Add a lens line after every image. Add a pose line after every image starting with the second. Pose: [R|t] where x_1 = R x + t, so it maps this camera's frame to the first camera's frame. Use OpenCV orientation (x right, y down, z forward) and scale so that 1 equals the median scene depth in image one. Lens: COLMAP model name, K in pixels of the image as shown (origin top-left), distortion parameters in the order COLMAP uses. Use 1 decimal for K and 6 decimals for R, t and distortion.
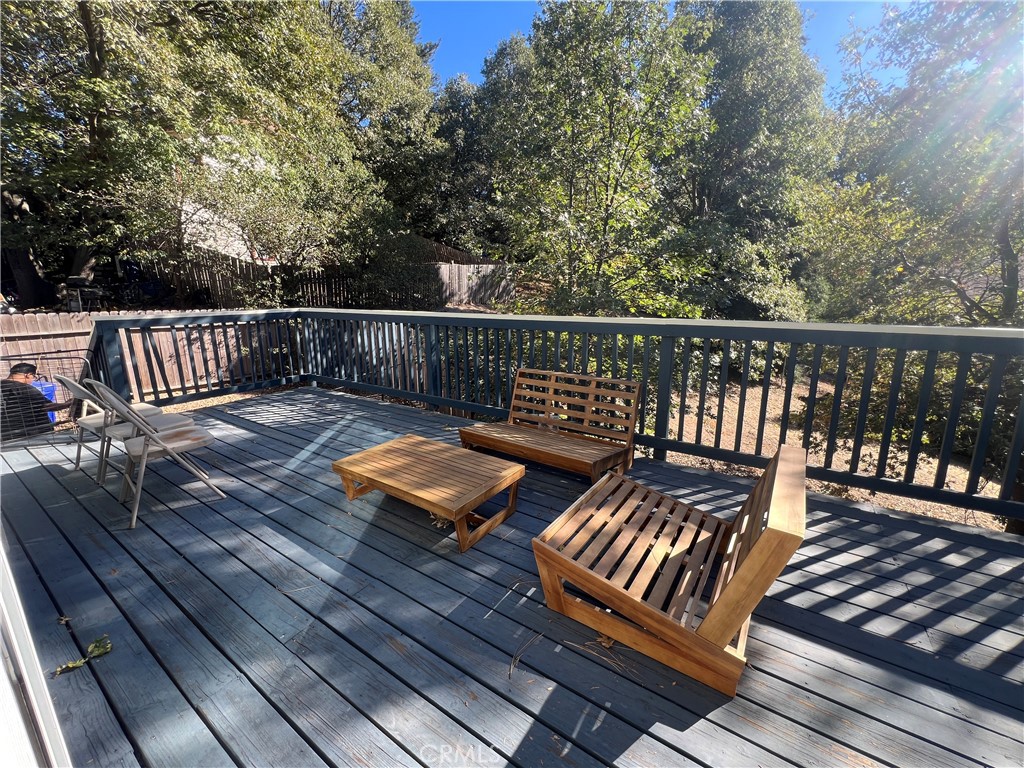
lens RADIAL K [[410.3, 0, 507.1], [0, 410.3, 382.5], [0, 0, 1]] dist [0.002652, -0.001197]
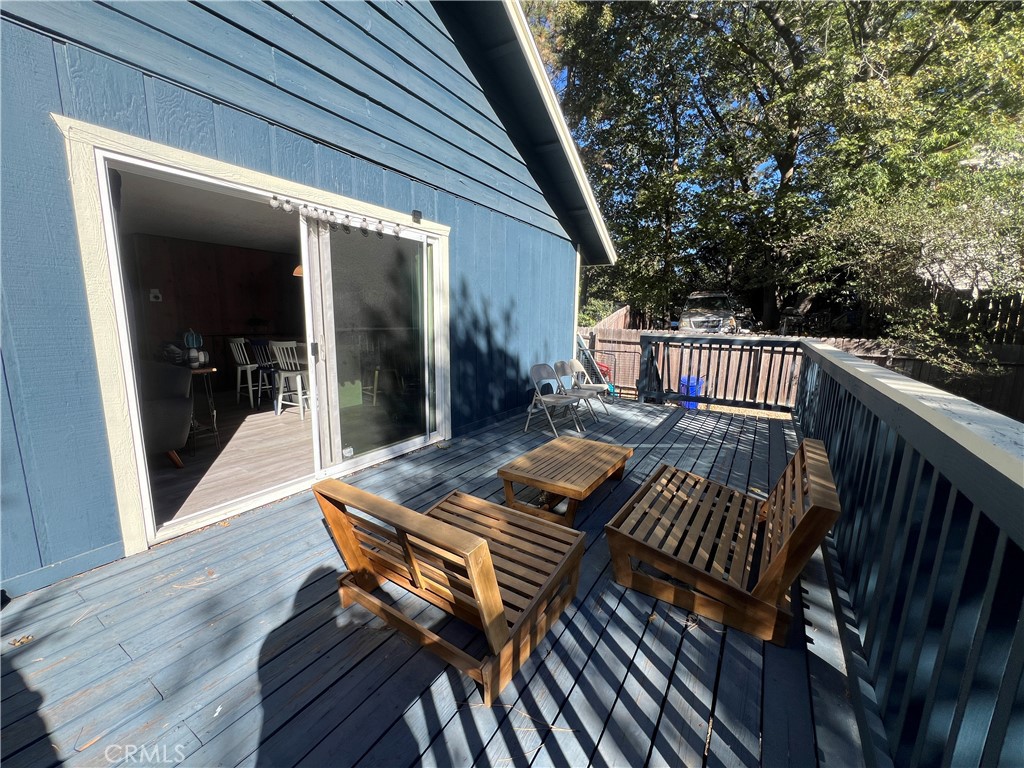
lens RADIAL K [[410.3, 0, 510.4], [0, 410.3, 389.3], [0, 0, 1]] dist [0.002652, -0.001197]
pose [[0.025745, 0.180511, -0.983236, 0.585752], [-0.235222, 0.957040, 0.169542, -0.096760], [0.971601, 0.226914, 0.067099, 0.424112]]
